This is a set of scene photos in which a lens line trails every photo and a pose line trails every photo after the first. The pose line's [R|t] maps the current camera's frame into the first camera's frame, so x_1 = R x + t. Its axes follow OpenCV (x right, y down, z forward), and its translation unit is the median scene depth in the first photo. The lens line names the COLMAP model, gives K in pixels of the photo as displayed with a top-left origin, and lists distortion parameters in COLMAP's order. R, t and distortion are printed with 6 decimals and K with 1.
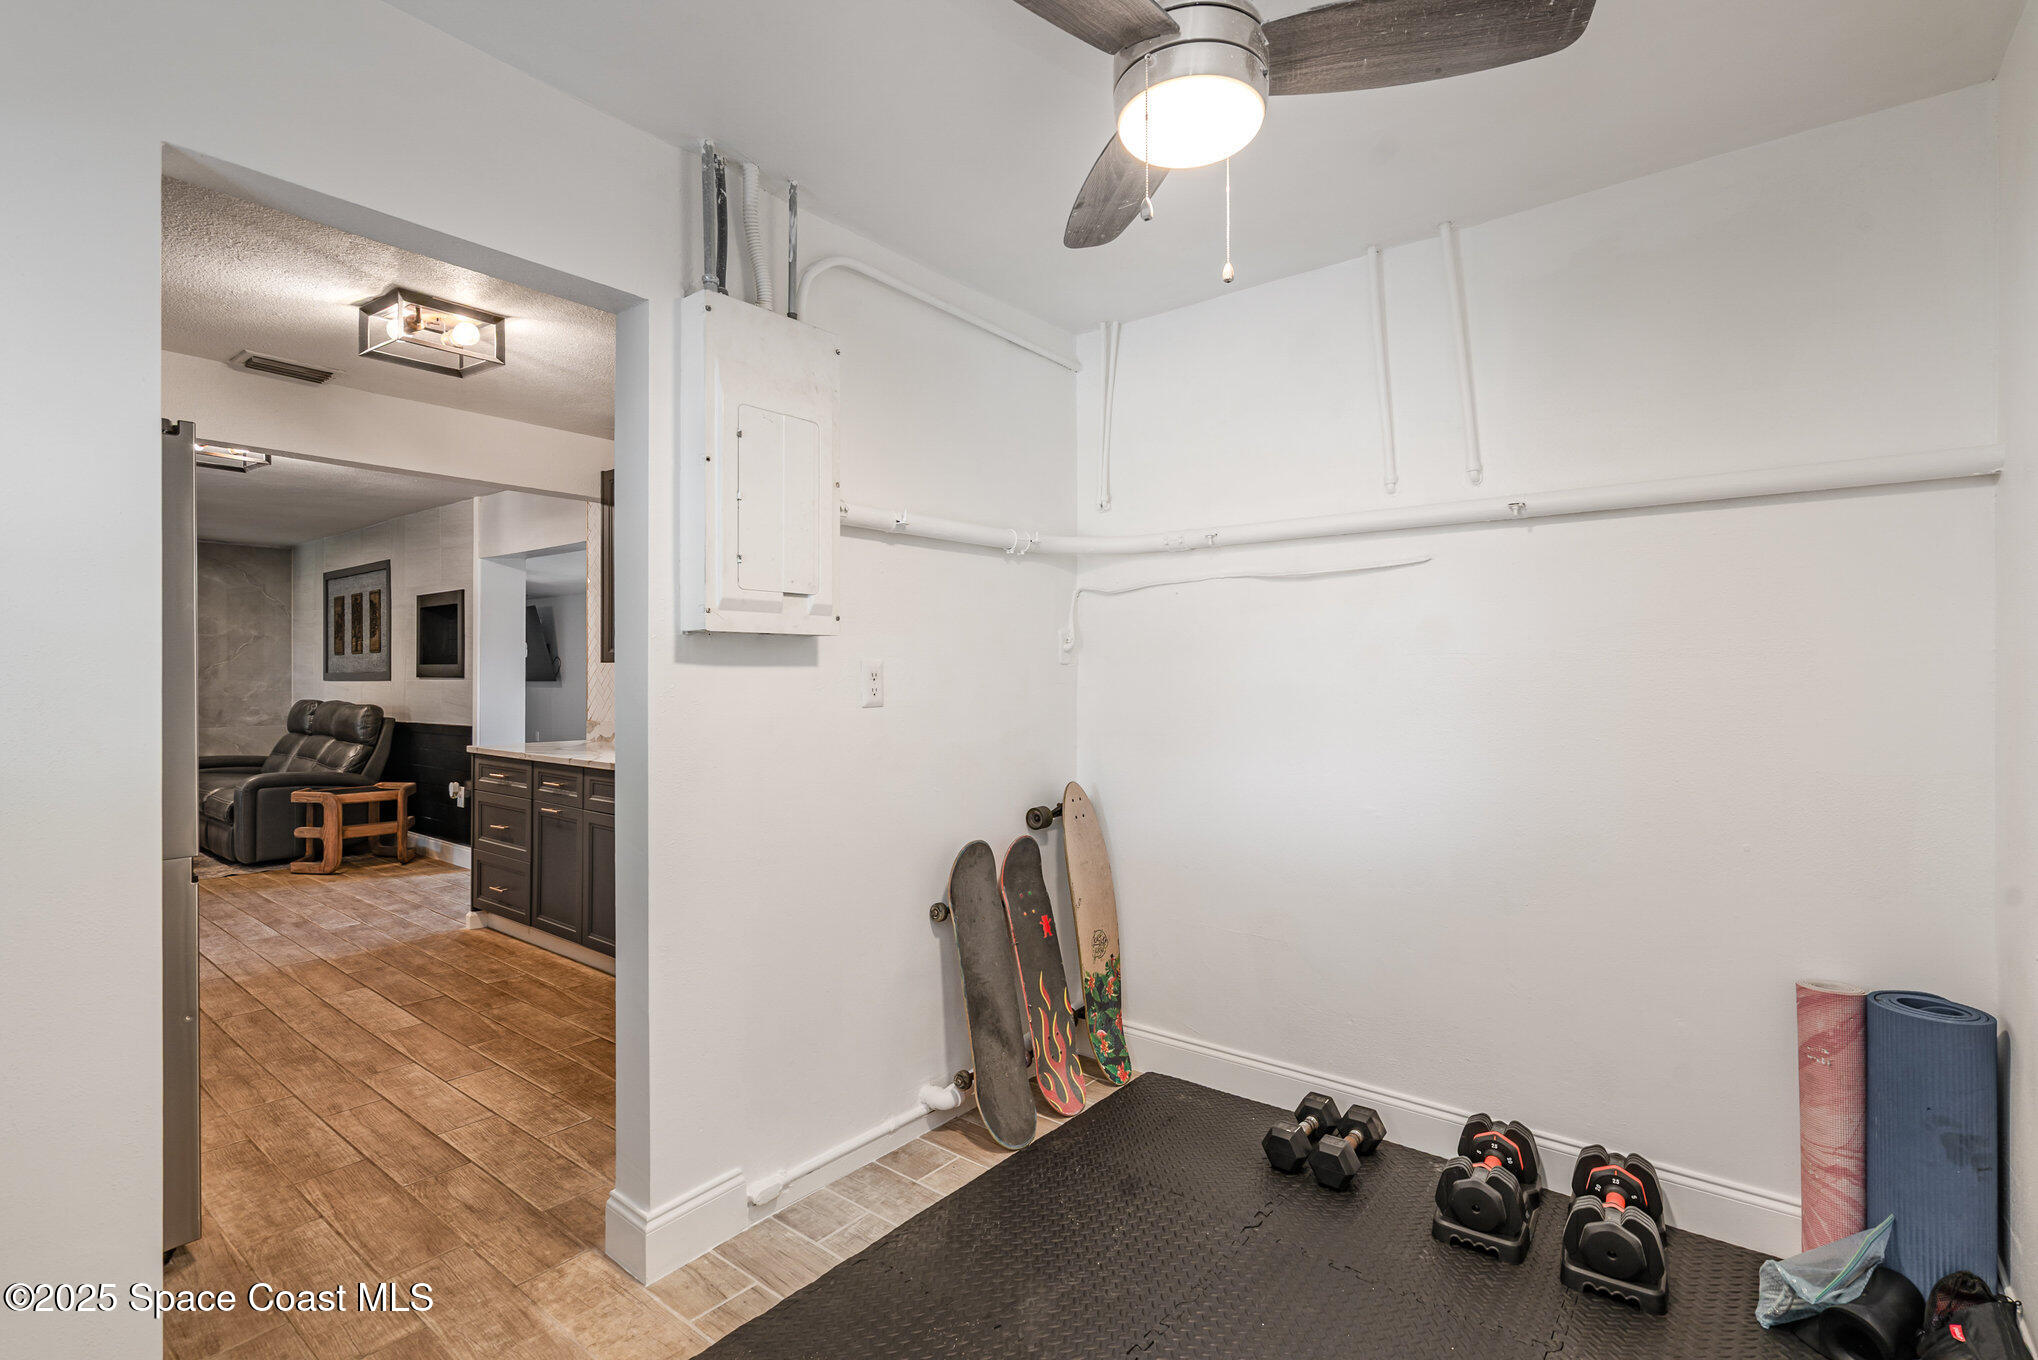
lens RADIAL K [[937.9, 0, 1032.1], [0, 937.9, 666.3], [0, 0, 1]] dist [-0.005955, 0.002993]
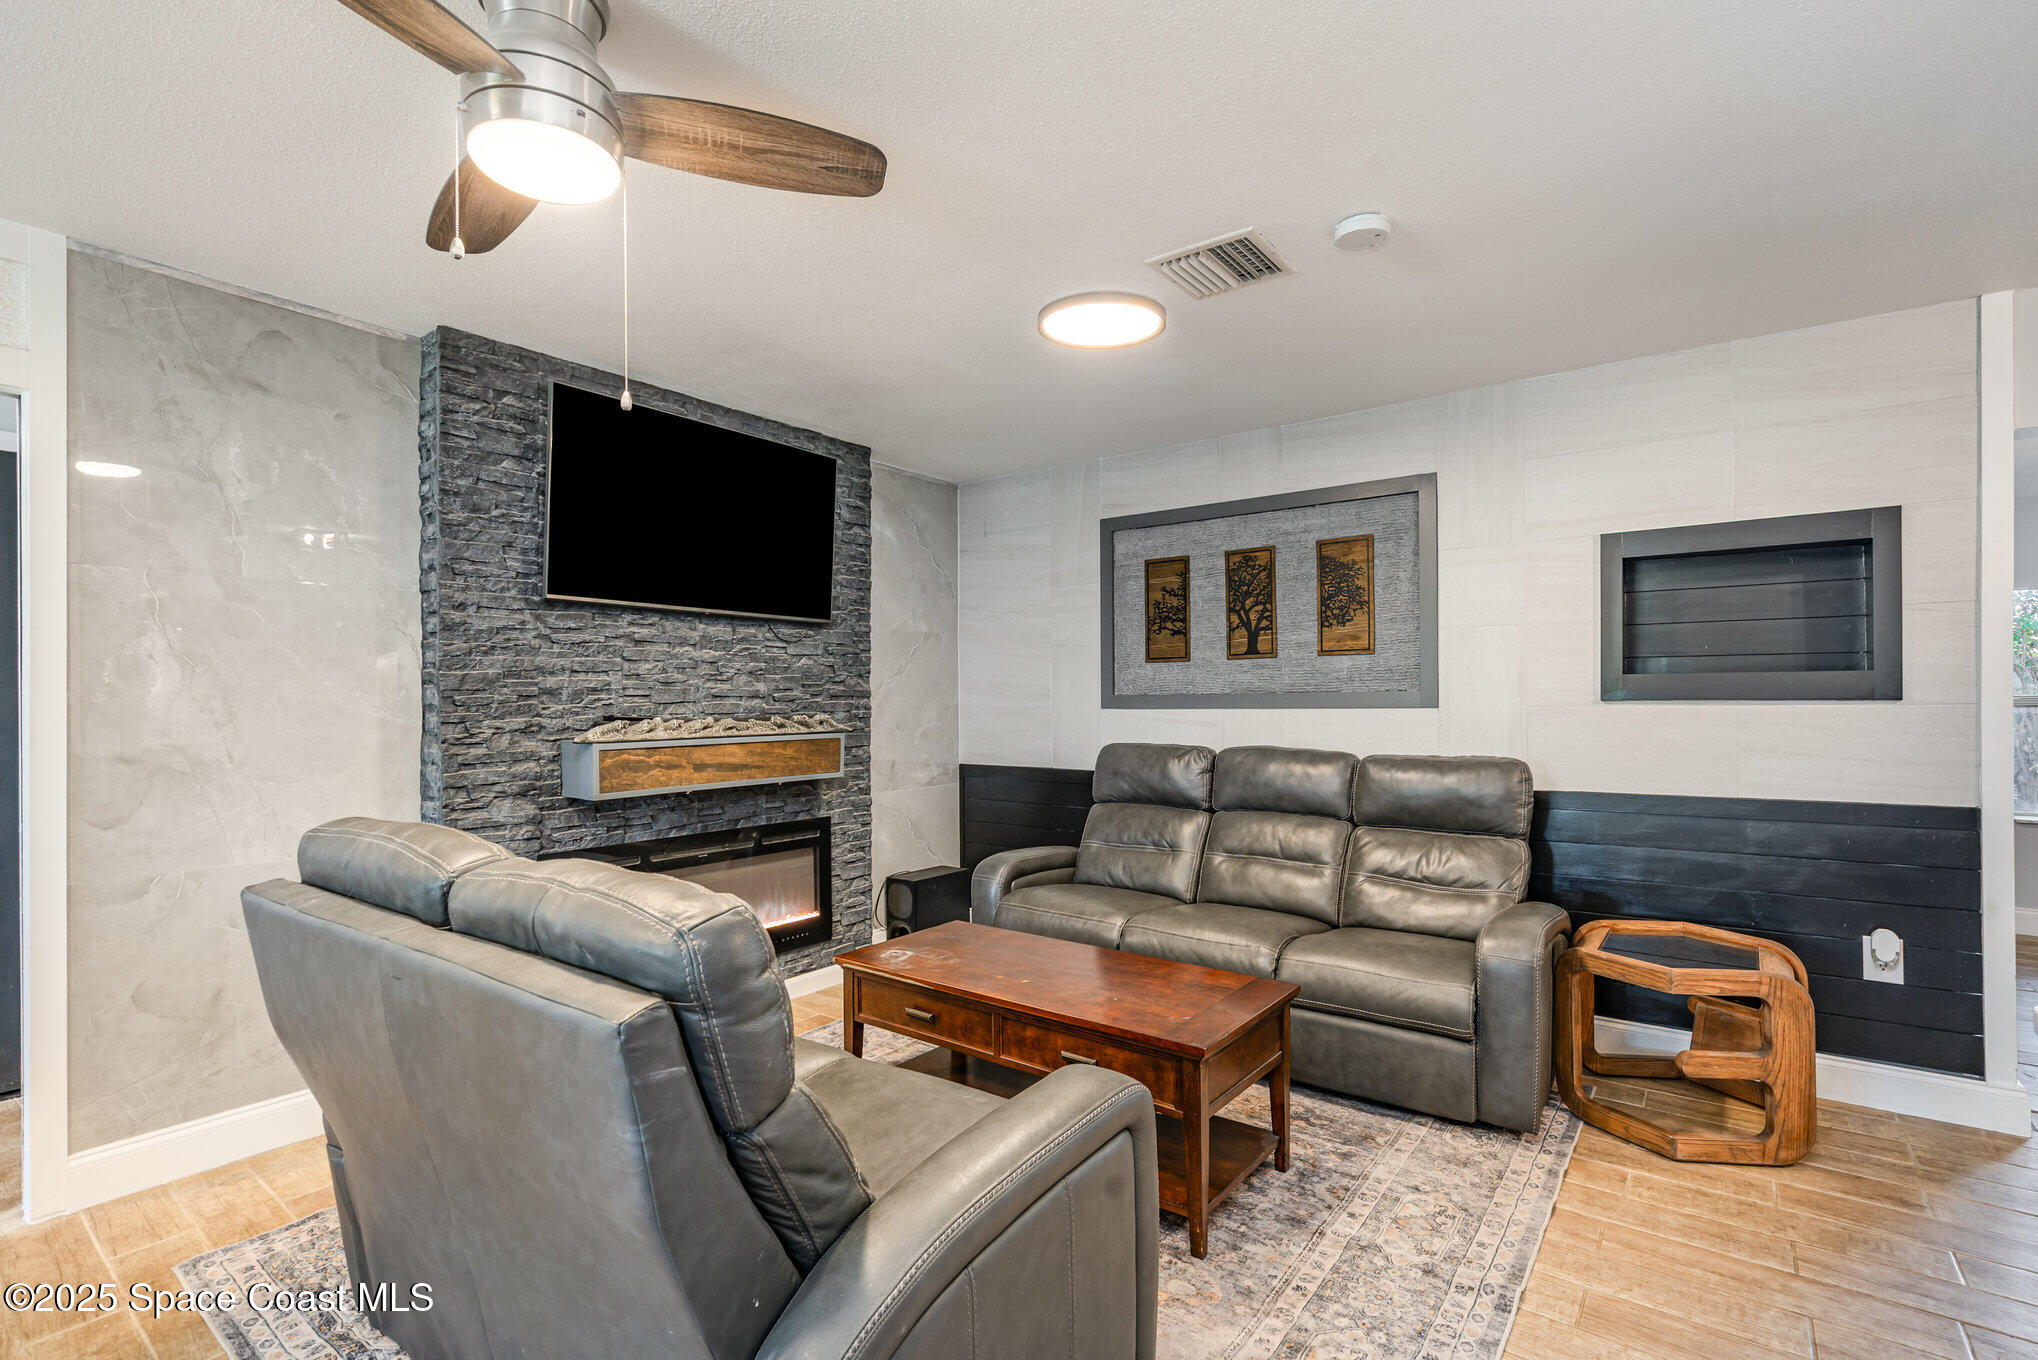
lens RADIAL K [[937.9, 0, 1011.4], [0, 937.9, 699.1], [0, 0, 1]] dist [-0.005955, 0.002993]
pose [[0.999929, -0.005281, 0.010659, -1.071649], [0.005225, 0.999972, 0.005274, 0.007739], [-0.010687, -0.005218, 0.999929, 0.568717]]
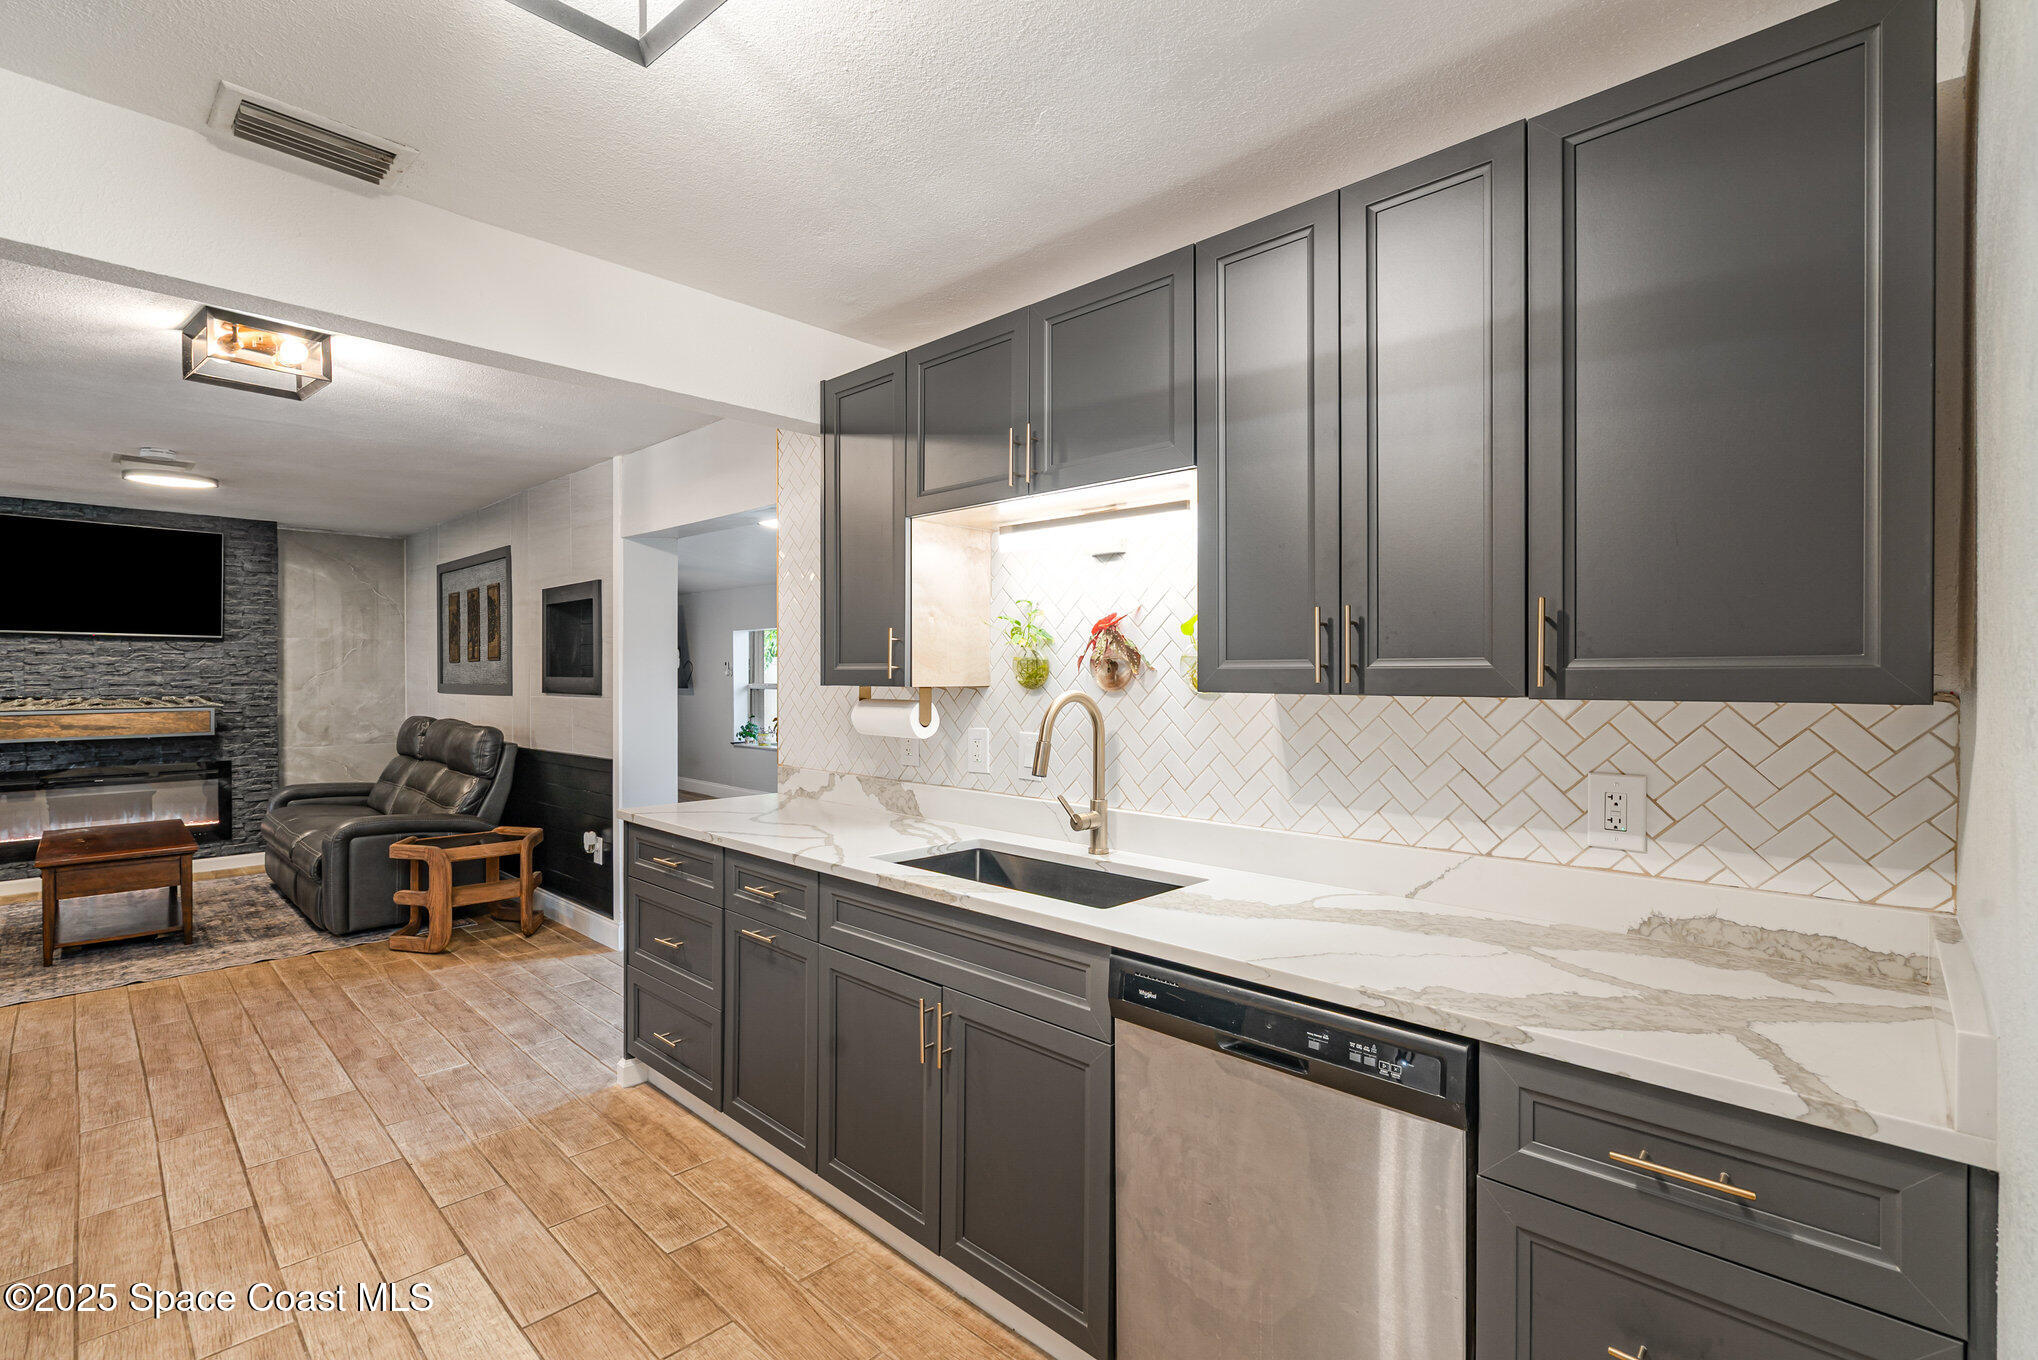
lens RADIAL K [[937.9, 0, 1029.1], [0, 937.9, 680.6], [0, 0, 1]] dist [-0.005955, 0.002993]
pose [[0.994916, 0.002235, -0.100681, -0.189941], [-0.000719, 0.999886, 0.015097, -0.011898], [0.100704, -0.014947, 0.994804, 0.285973]]
